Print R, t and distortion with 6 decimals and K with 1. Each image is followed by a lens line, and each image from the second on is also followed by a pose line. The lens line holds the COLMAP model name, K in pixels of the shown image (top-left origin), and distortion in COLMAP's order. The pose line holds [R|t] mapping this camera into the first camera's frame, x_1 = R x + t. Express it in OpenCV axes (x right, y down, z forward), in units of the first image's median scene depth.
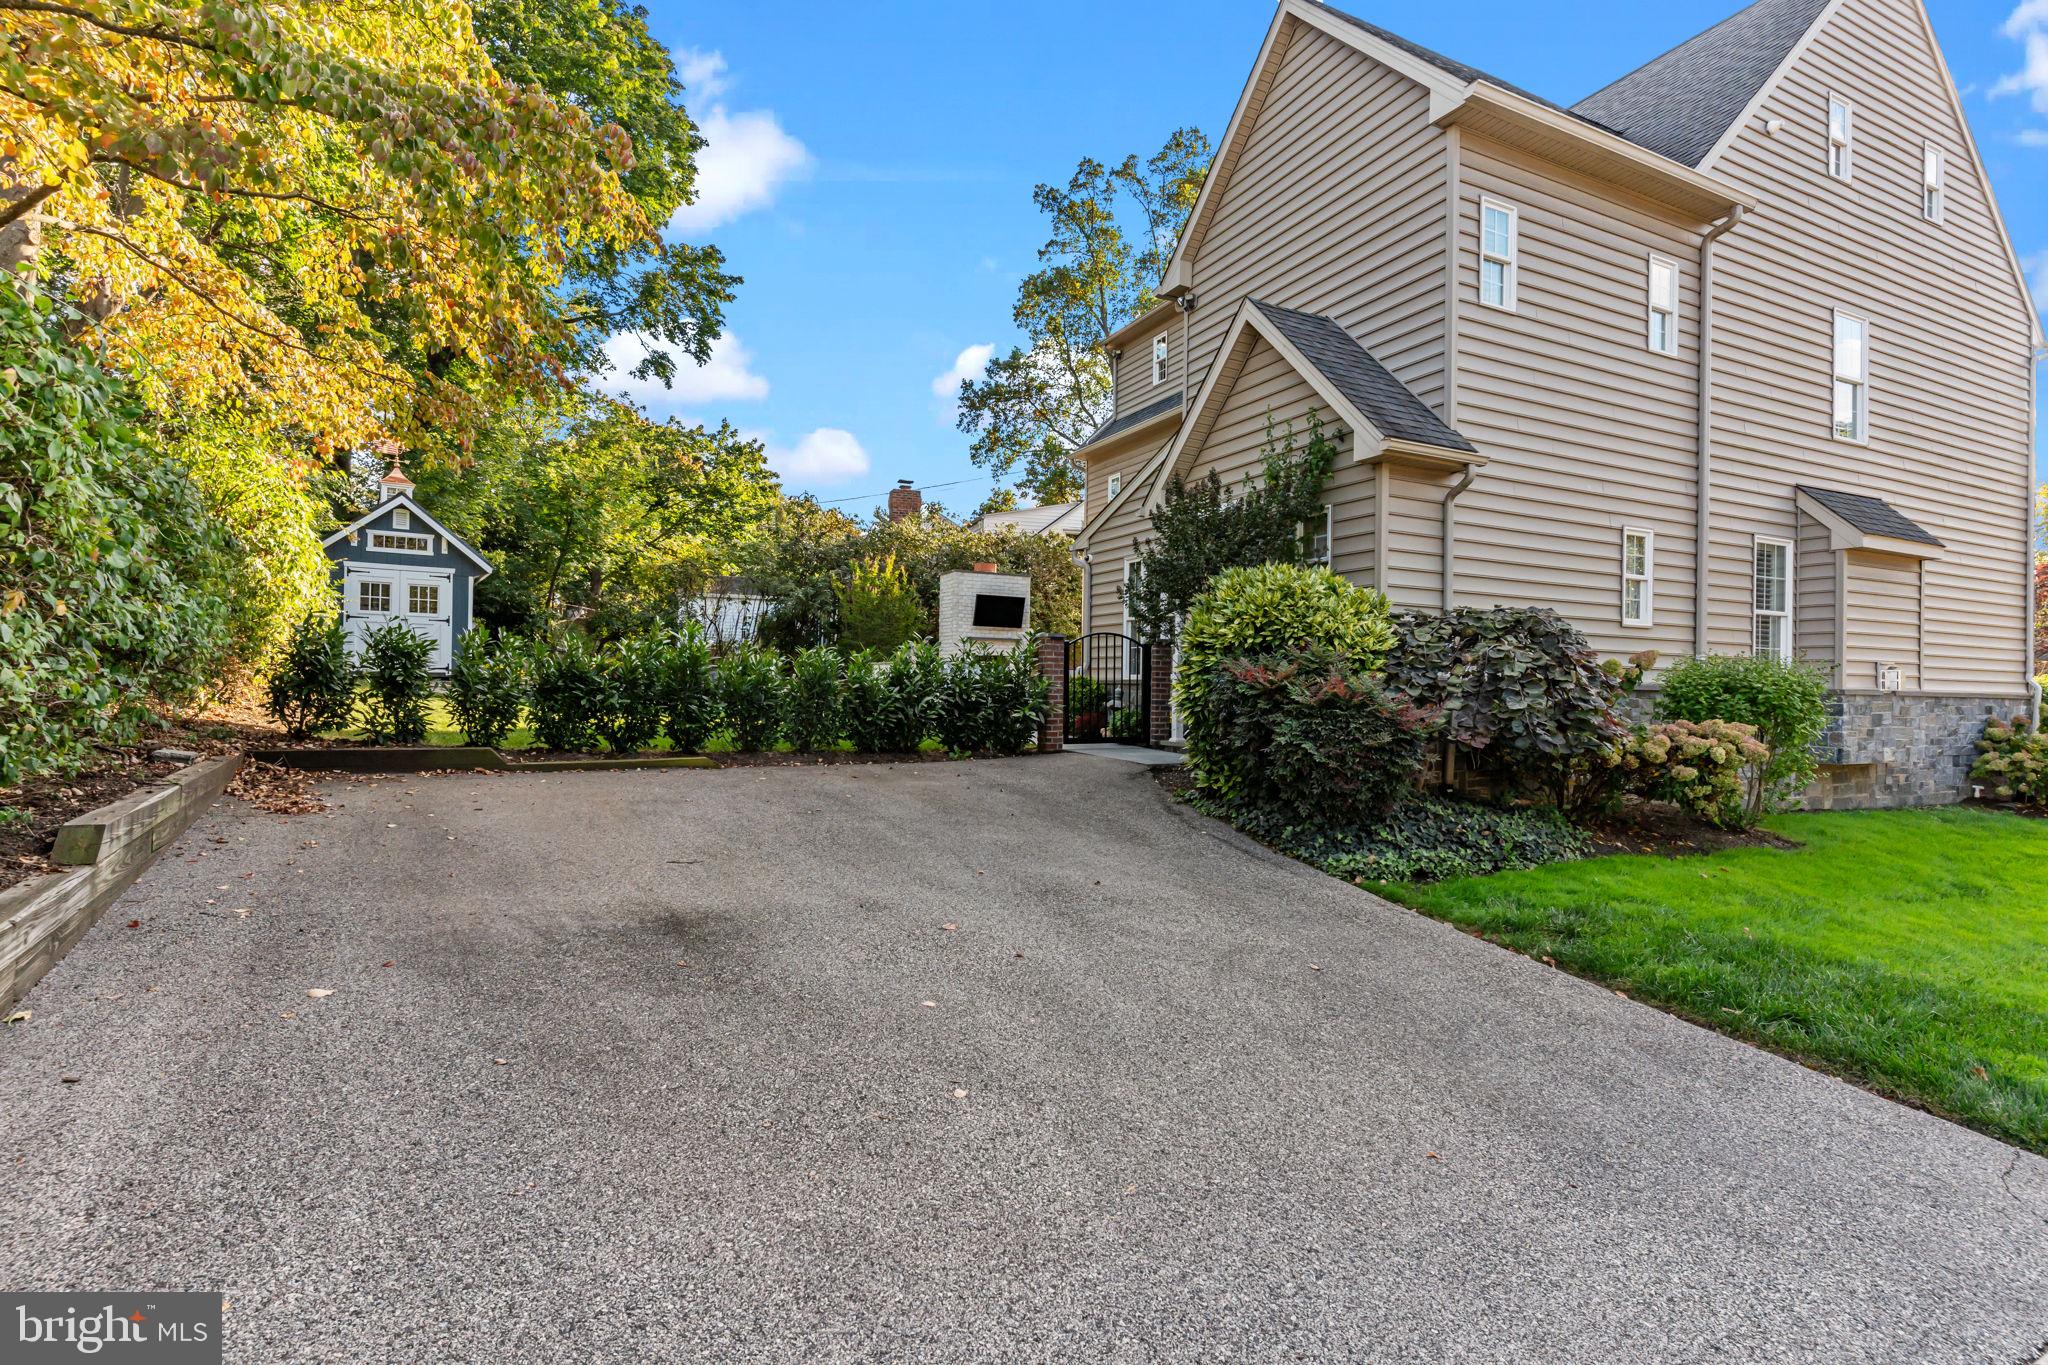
lens RADIAL K [[958.5, 0, 1026.0], [0, 958.5, 679.3], [0, 0, 1]] dist [0.001994, 0.000683]
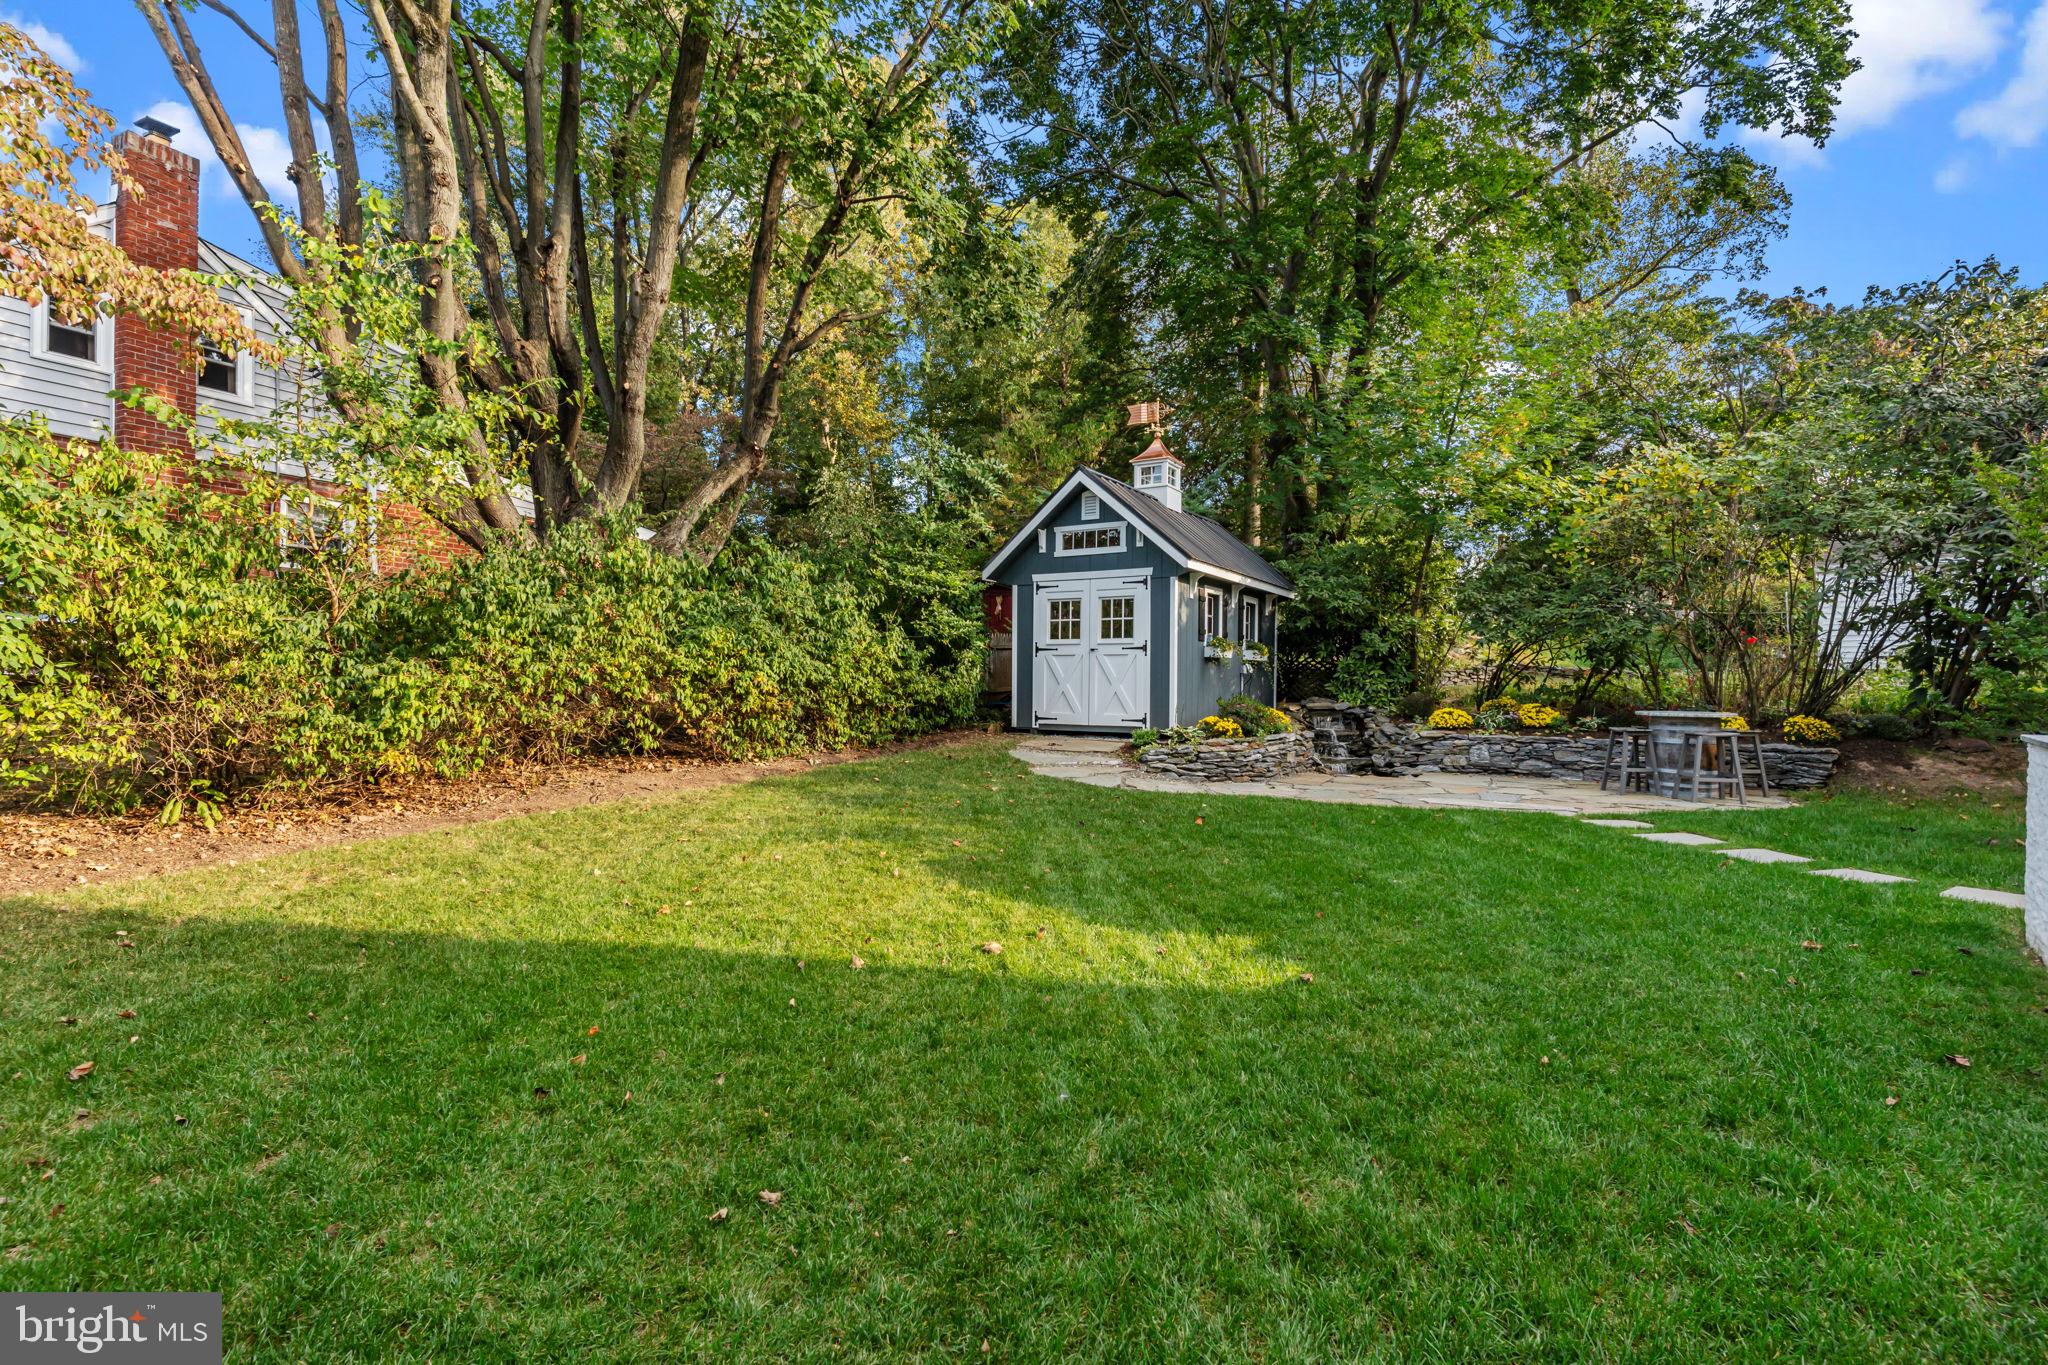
lens RADIAL K [[966.4, 0, 1023.4], [0, 966.4, 678.4], [0, 0, 1]] dist [-0.000425, 0.000940]
pose [[0.389517, -0.015219, -0.920894, -0.014891], [0.001590, 0.999873, -0.015852, -0.017509], [0.921018, 0.004710, 0.389491, 0.393589]]
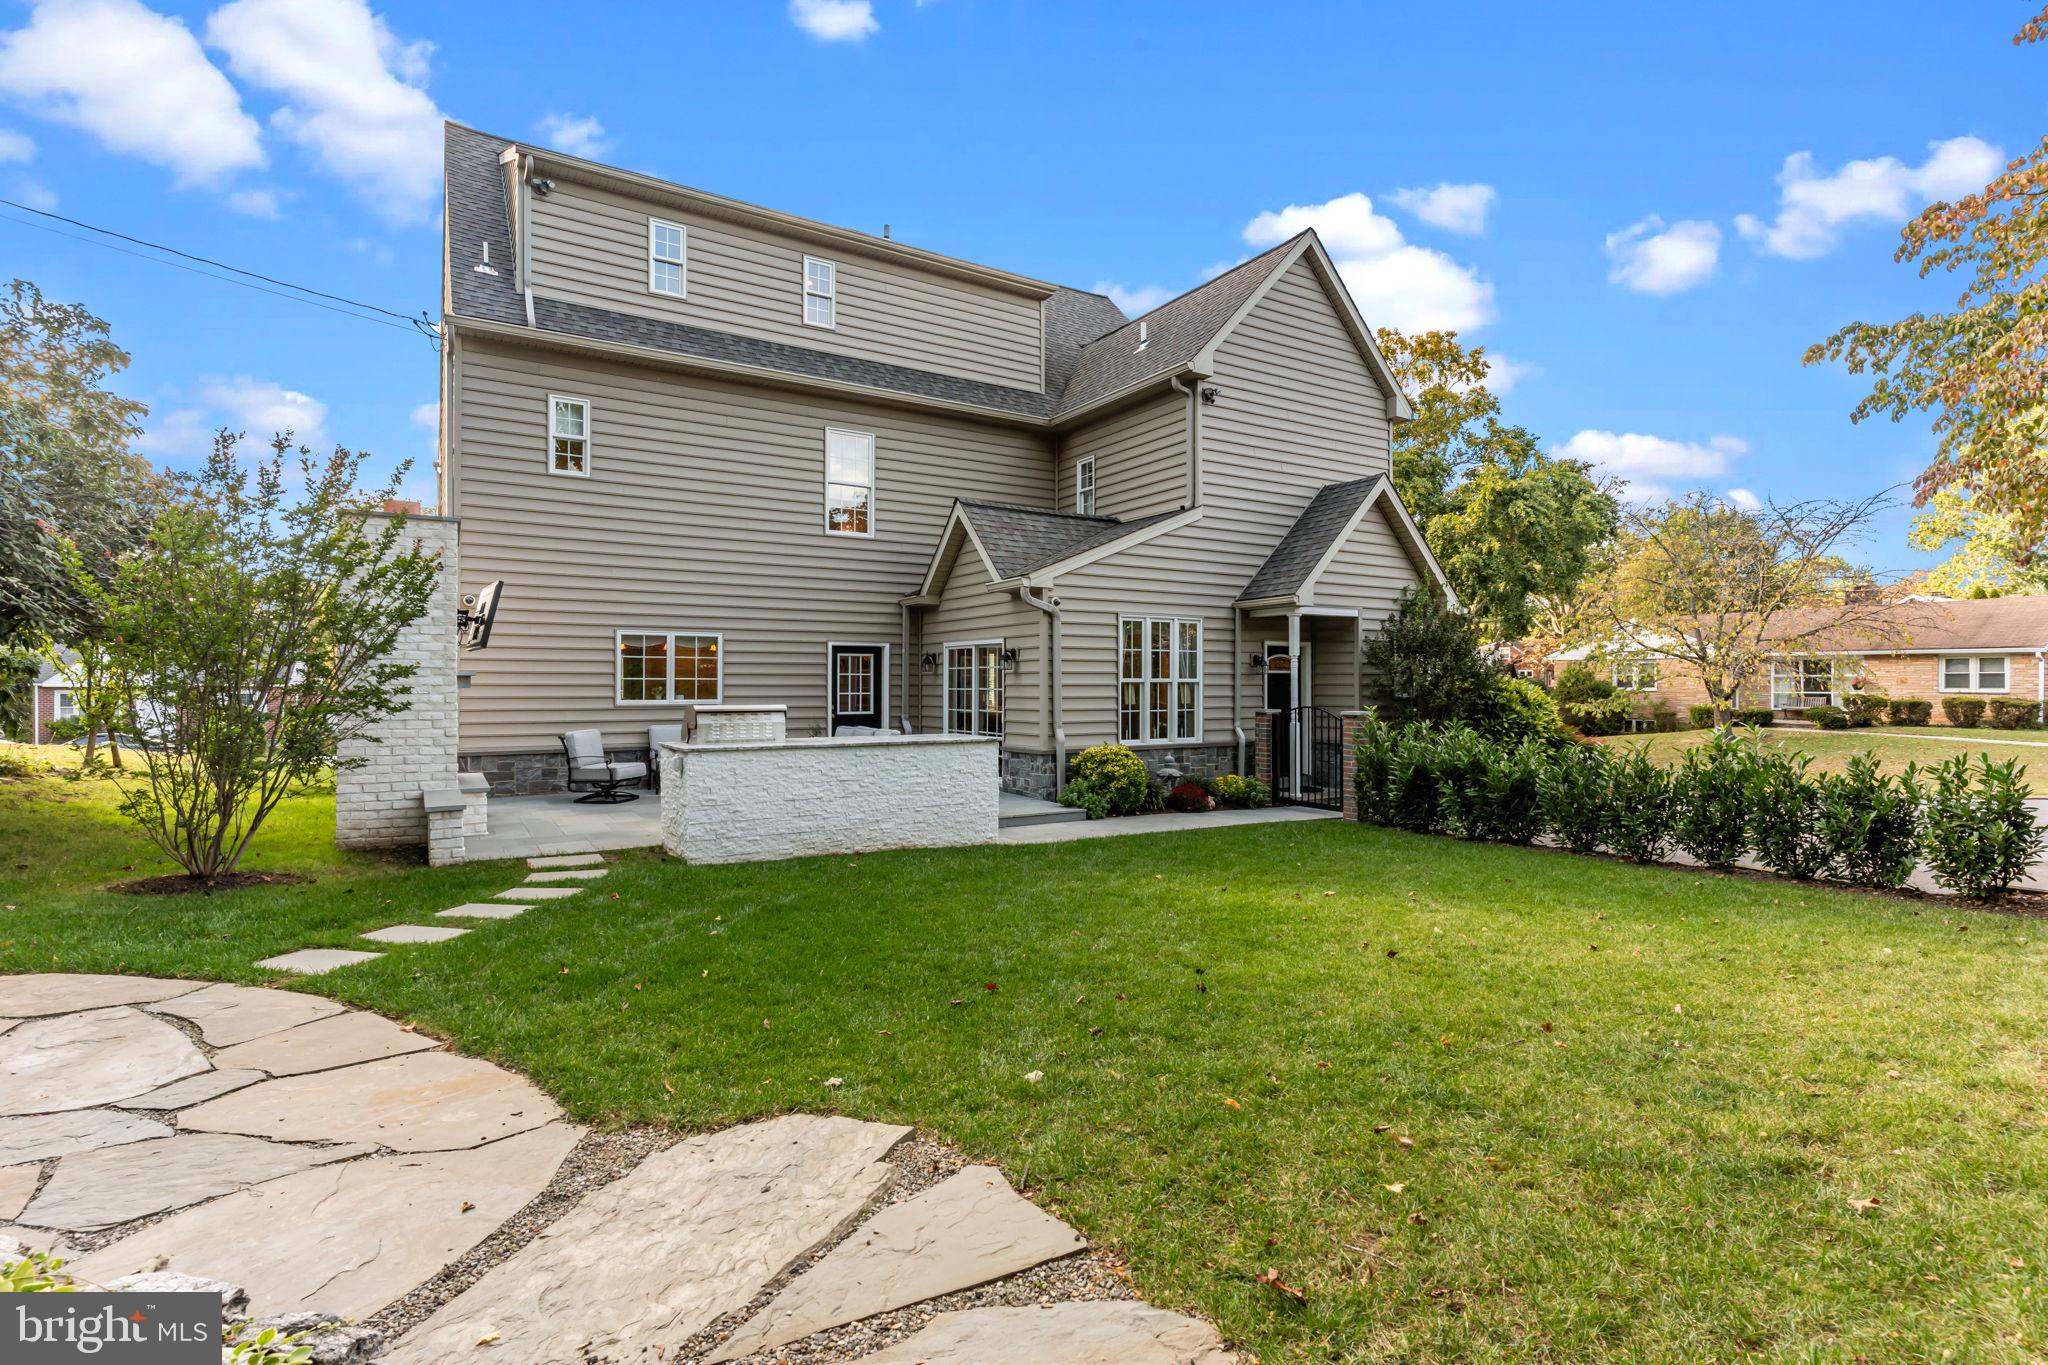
lens RADIAL K [[966.4, 0, 1023.4], [0, 966.4, 678.4], [0, 0, 1]] dist [-0.000425, 0.000940]
pose [[-0.100637, -0.010705, 0.994866, -0.371892], [-0.010391, 0.999899, 0.009708, -0.033400], [-0.994869, -0.009360, -0.100738, 0.542804]]
